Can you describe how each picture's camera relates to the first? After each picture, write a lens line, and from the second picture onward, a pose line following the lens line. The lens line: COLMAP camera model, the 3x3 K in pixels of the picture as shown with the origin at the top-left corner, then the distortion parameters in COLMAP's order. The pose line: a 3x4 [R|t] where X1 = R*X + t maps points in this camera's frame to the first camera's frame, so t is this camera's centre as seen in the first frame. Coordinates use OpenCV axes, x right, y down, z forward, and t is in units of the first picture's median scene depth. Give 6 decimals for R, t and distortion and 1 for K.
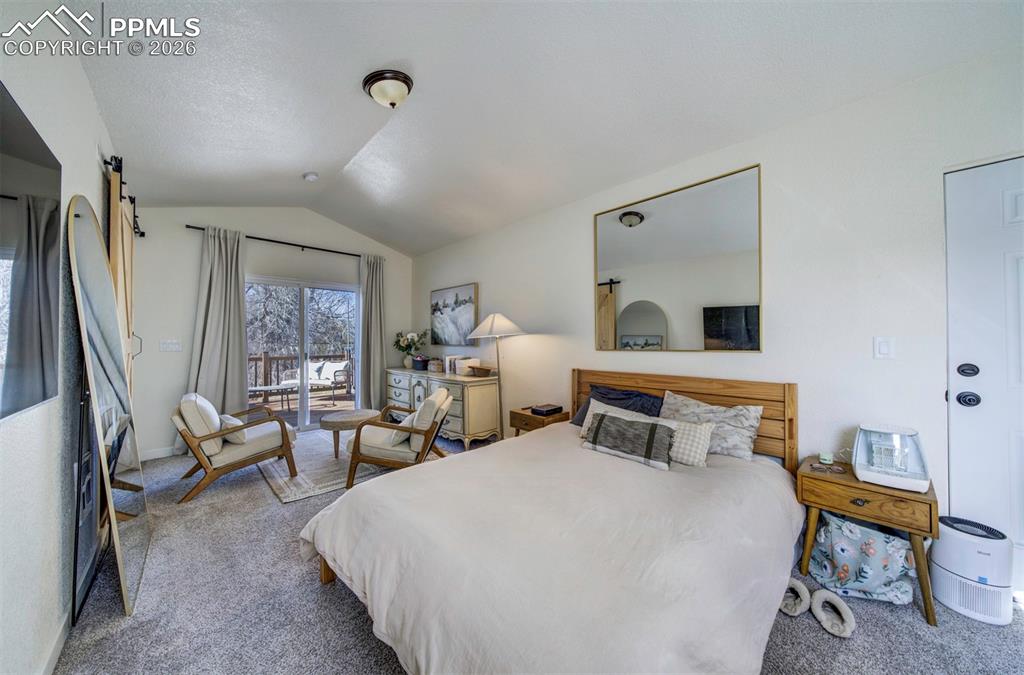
lens RADIAL K [[346.4, 0, 511.4], [0, 346.4, 337.0], [0, 0, 1]] dist [-0.011992, 0.000439]
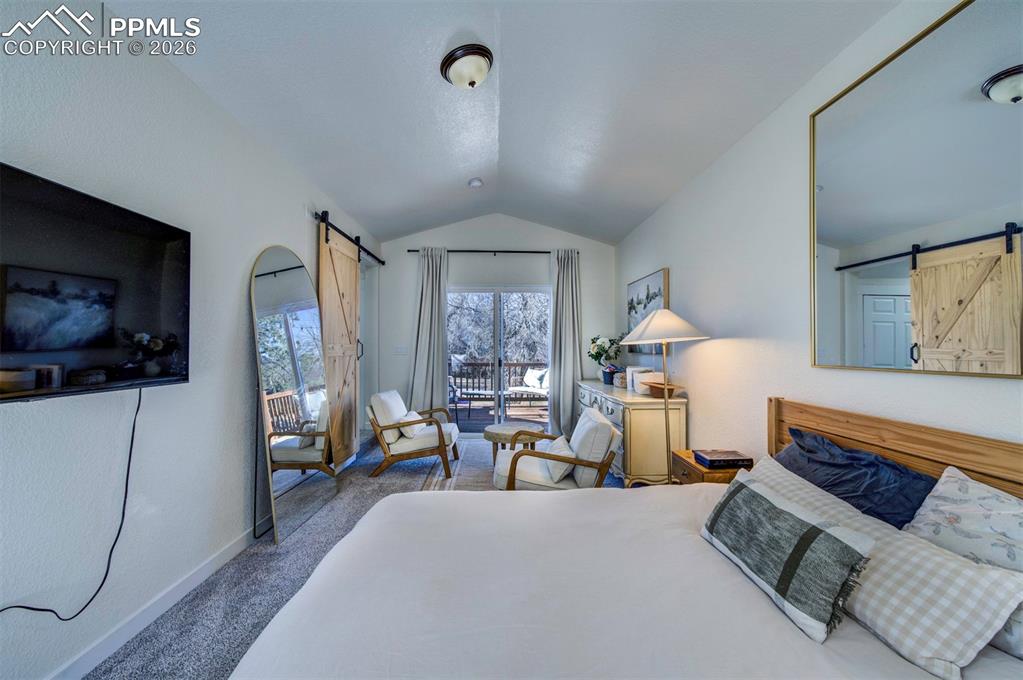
lens RADIAL K [[411.2, 0, 508.4], [0, 411.2, 341.3], [0, 0, 1]] dist [-0.014341, 0.001776]
pose [[0.726295, -0.003625, -0.687374, 0.299704], [-0.001137, 0.999978, -0.006475, 0.002759], [0.687382, 0.005484, 0.726275, 0.194284]]
